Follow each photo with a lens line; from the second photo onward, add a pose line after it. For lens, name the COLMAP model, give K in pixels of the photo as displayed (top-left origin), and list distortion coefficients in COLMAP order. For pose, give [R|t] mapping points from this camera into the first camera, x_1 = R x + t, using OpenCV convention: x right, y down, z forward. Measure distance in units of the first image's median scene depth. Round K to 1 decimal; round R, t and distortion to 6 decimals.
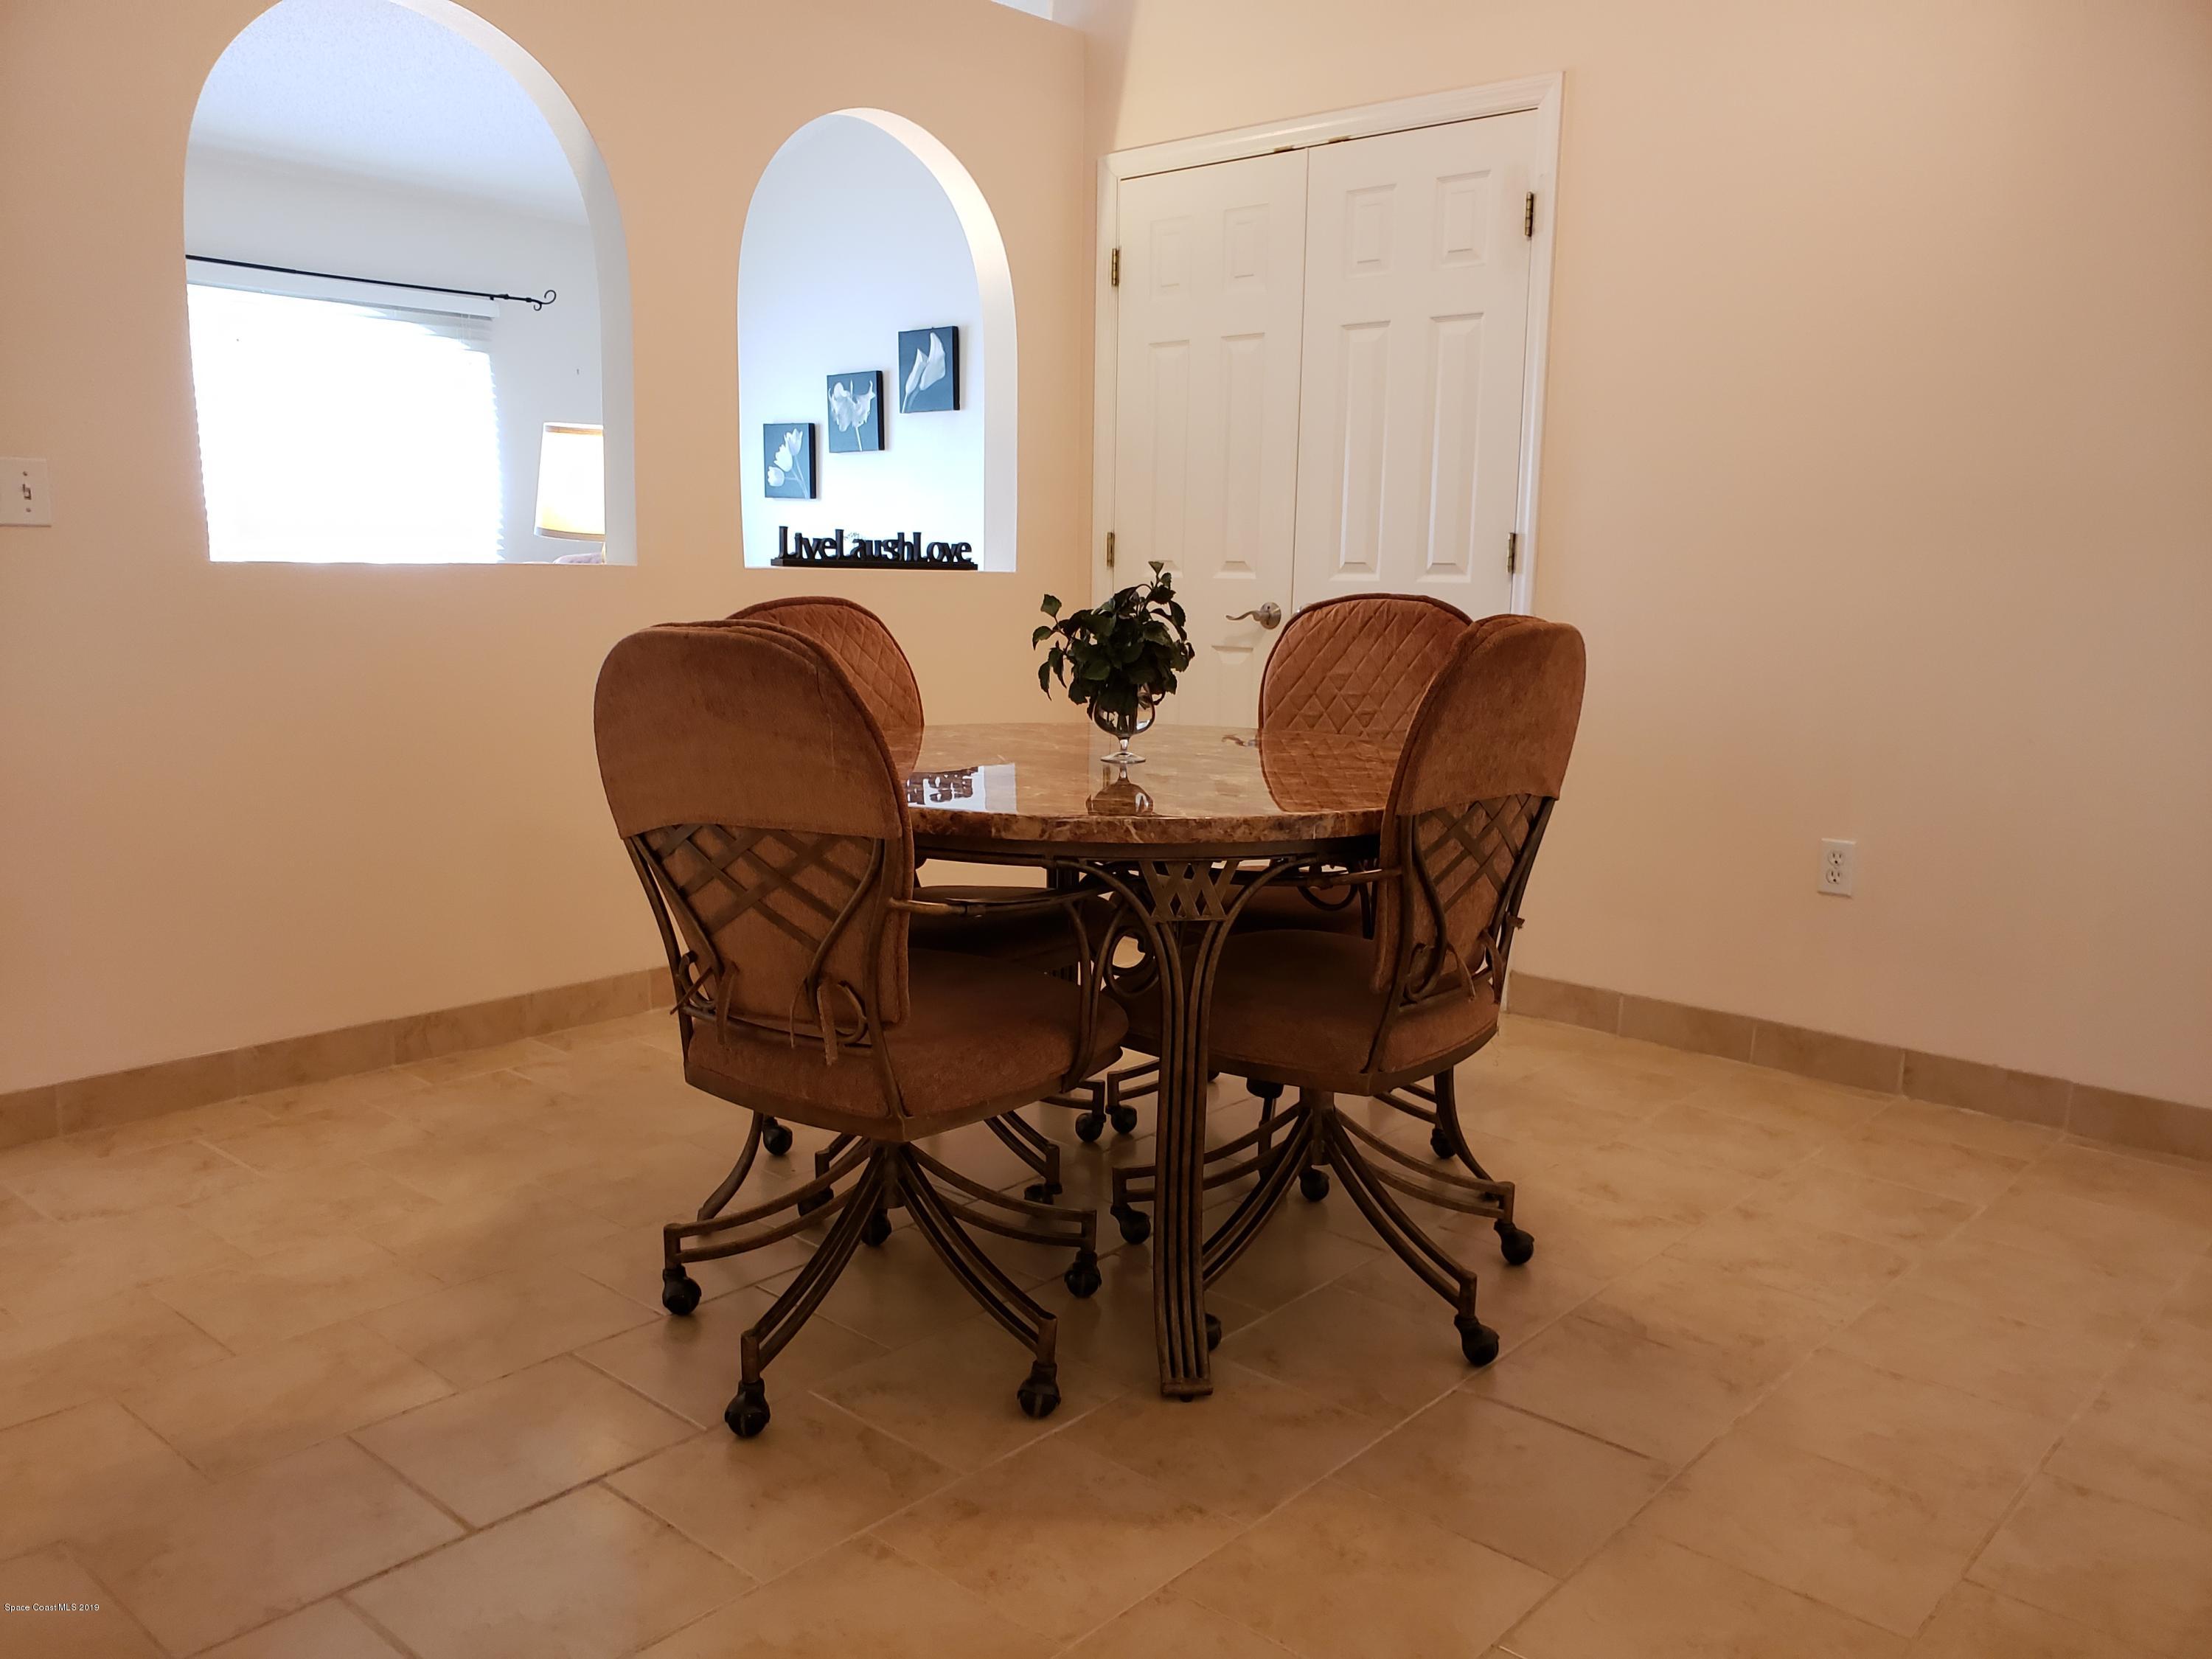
lens RADIAL K [[1719.4, 0, 1099.0], [0, 1719.4, 827.1], [0, 0, 1]] dist [0.015770, 0.010855]
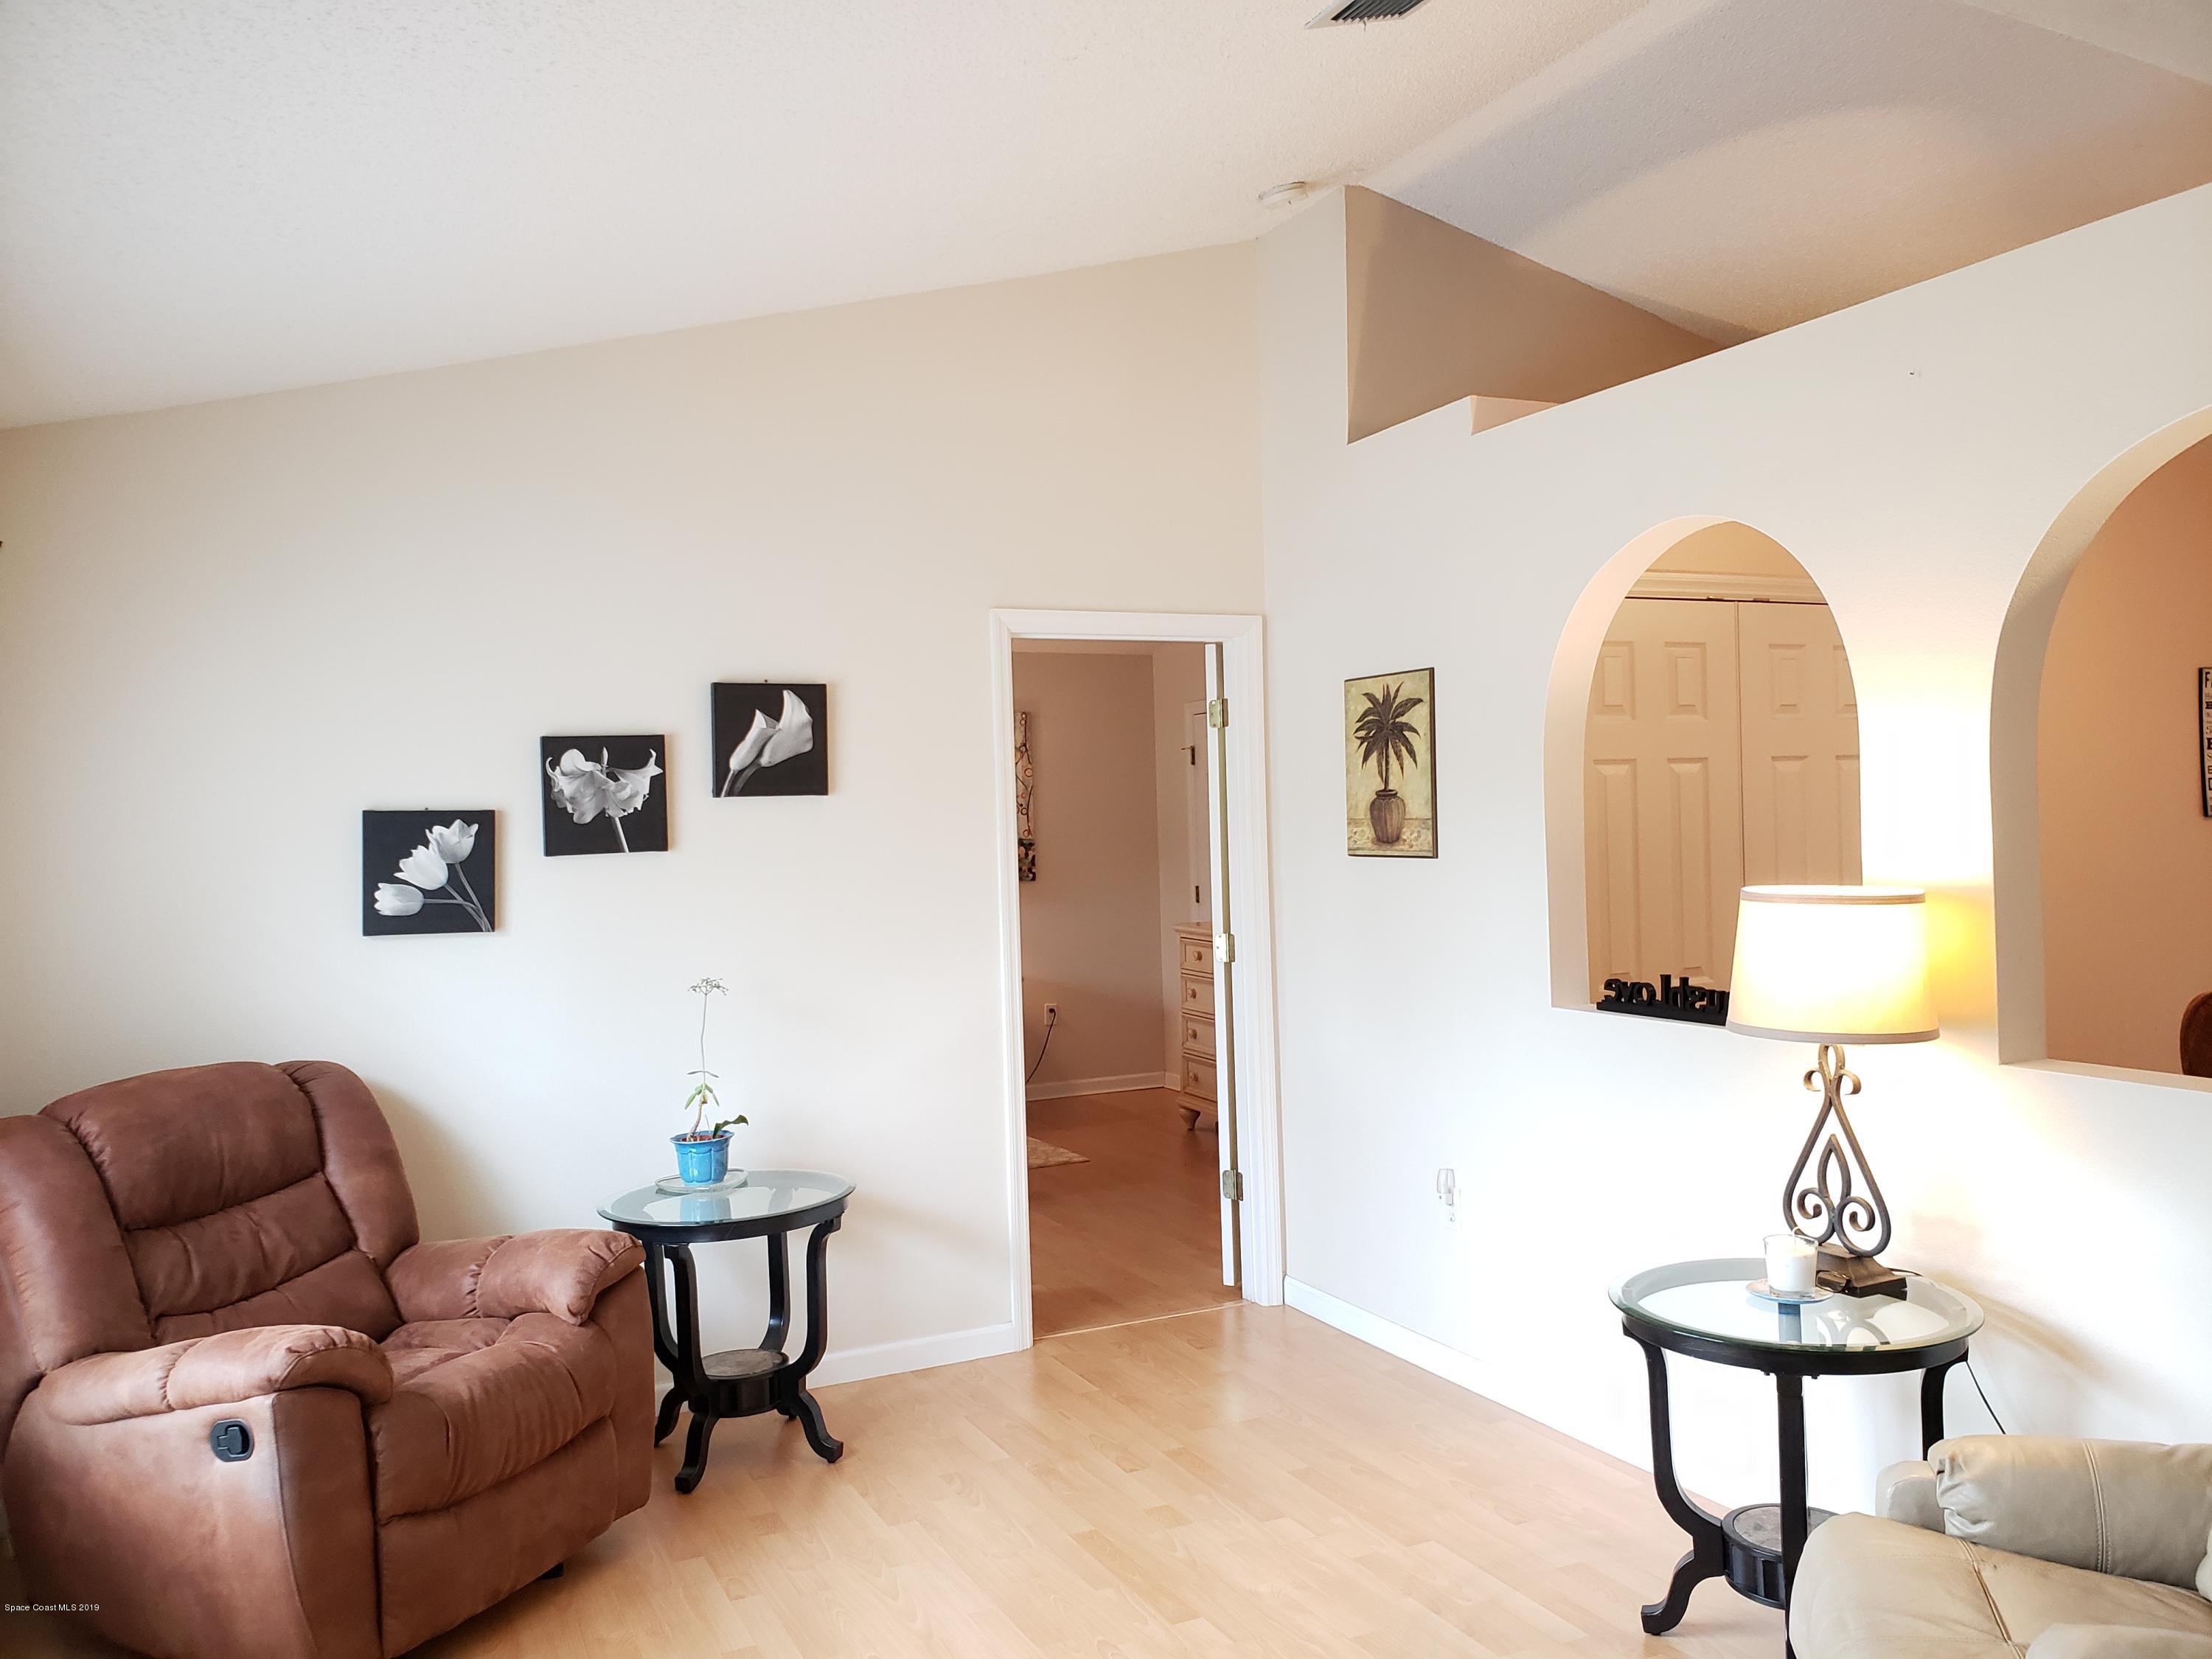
lens RADIAL K [[1719.4, 0, 1115.9], [0, 1719.4, 830.1], [0, 0, 1]] dist [0.015770, 0.010855]
pose [[0.369787, -0.029181, 0.928658, -0.998494], [0.185458, 0.981711, -0.043001, -0.245642], [-0.910419, 0.188128, 0.368436, 0.881124]]
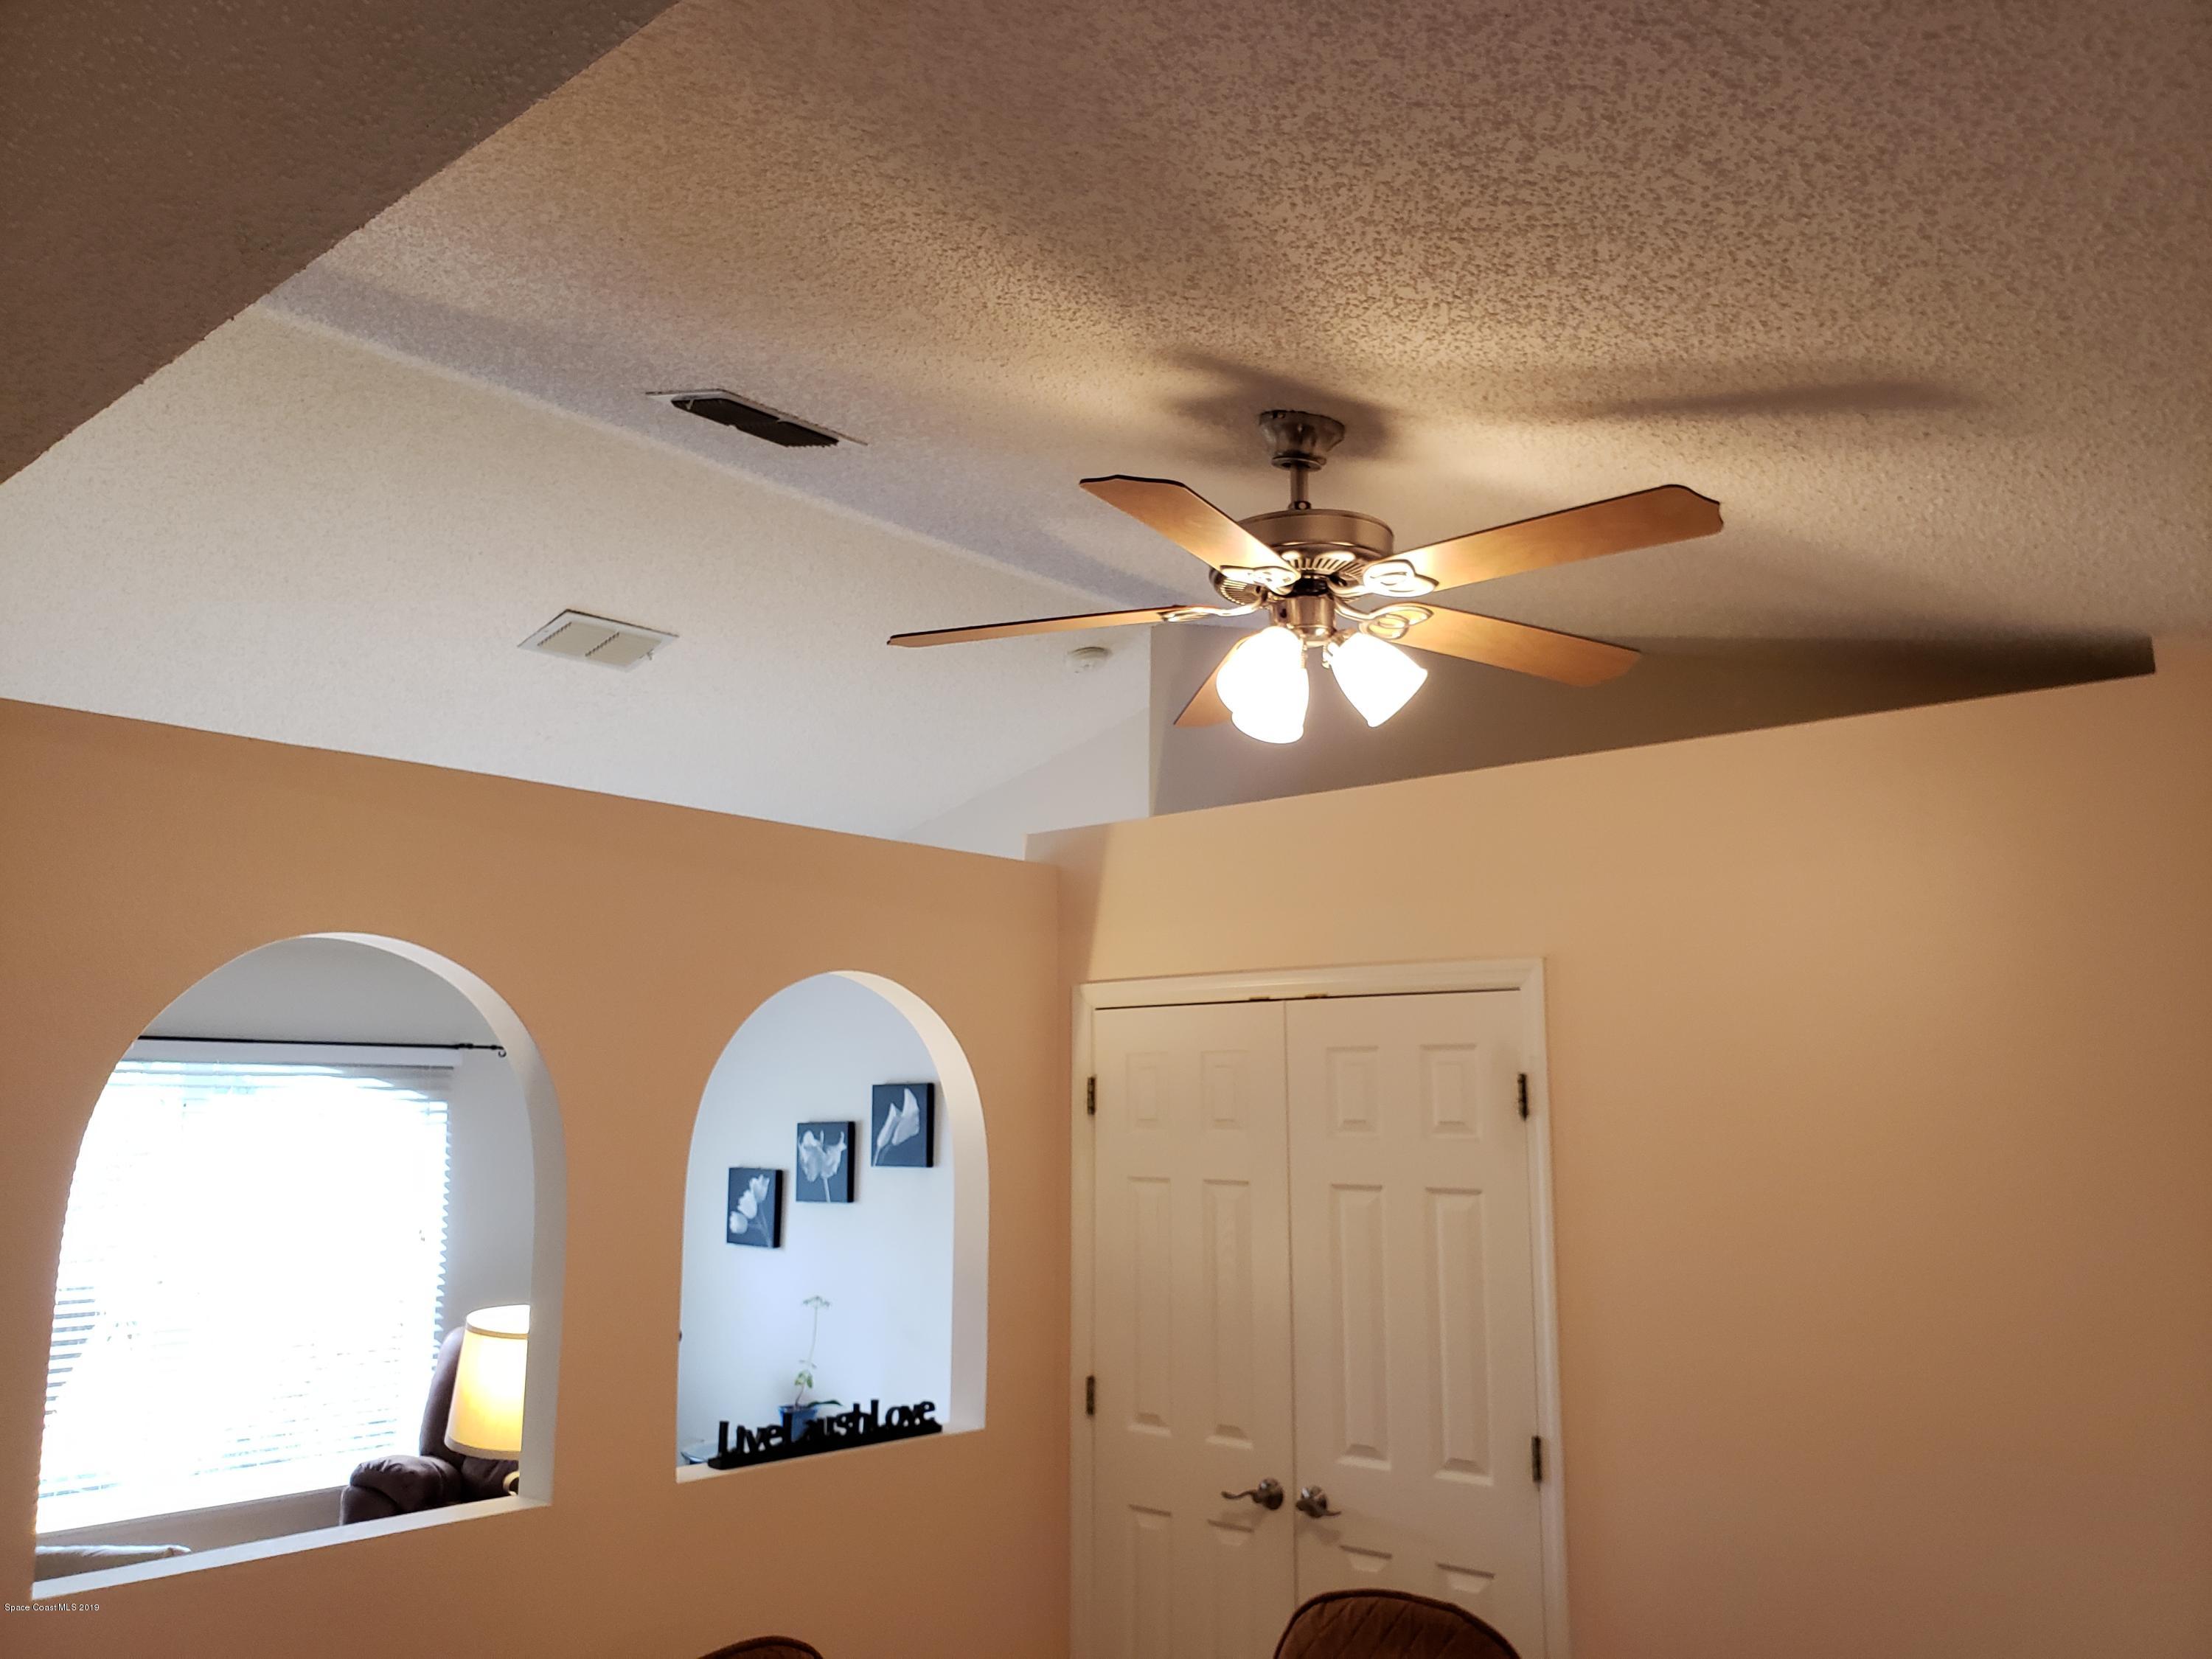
lens RADIAL K [[1719.4, 0, 1121.2], [0, 1719.4, 822.5], [0, 0, 1]] dist [0.015770, 0.010855]
pose [[0.999684, -0.010822, 0.022688, 0.005925], [0.017623, 0.945348, -0.325587, -0.155793], [-0.017924, 0.325884, 0.945240, 0.042244]]
